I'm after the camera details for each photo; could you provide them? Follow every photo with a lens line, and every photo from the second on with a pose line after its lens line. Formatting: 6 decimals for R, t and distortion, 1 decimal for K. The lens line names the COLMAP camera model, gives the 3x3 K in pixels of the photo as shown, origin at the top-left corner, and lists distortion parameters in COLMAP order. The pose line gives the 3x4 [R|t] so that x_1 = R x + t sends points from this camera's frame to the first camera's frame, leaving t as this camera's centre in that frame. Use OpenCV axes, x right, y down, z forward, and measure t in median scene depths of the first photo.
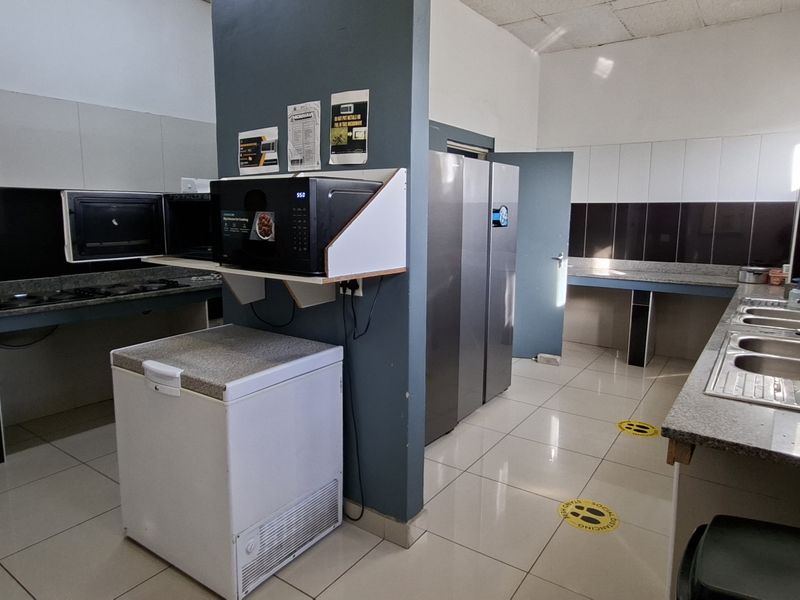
lens RADIAL K [[515.5, 0, 400.0], [0, 515.5, 300.0], [0, 0, 1]] dist [0.001867, 0.000342]
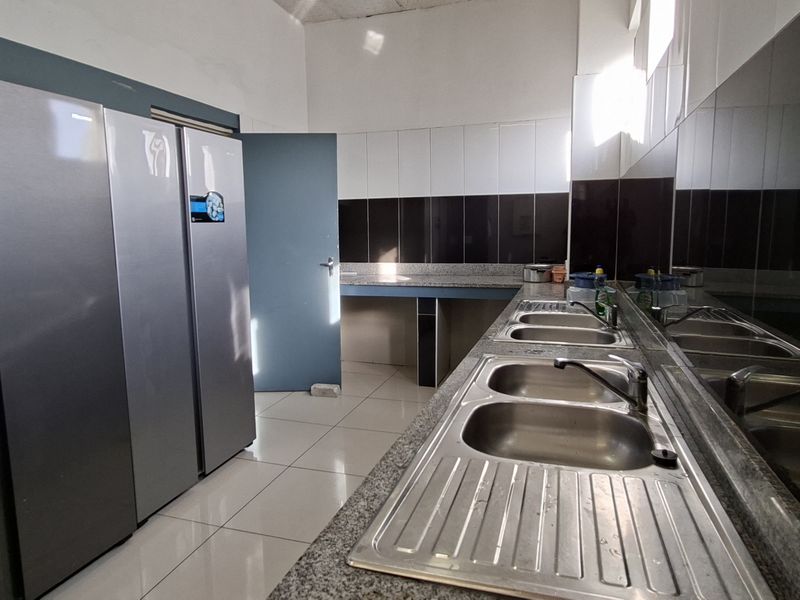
lens RADIAL K [[515.5, 0, 400.0], [0, 515.5, 300.0], [0, 0, 1]] dist [0.001867, 0.000342]
pose [[0.954596, -0.064071, 0.290932, 0.180347], [0.070868, 0.997403, -0.012873, -0.006637], [-0.289352, 0.032906, 0.956657, 0.199906]]
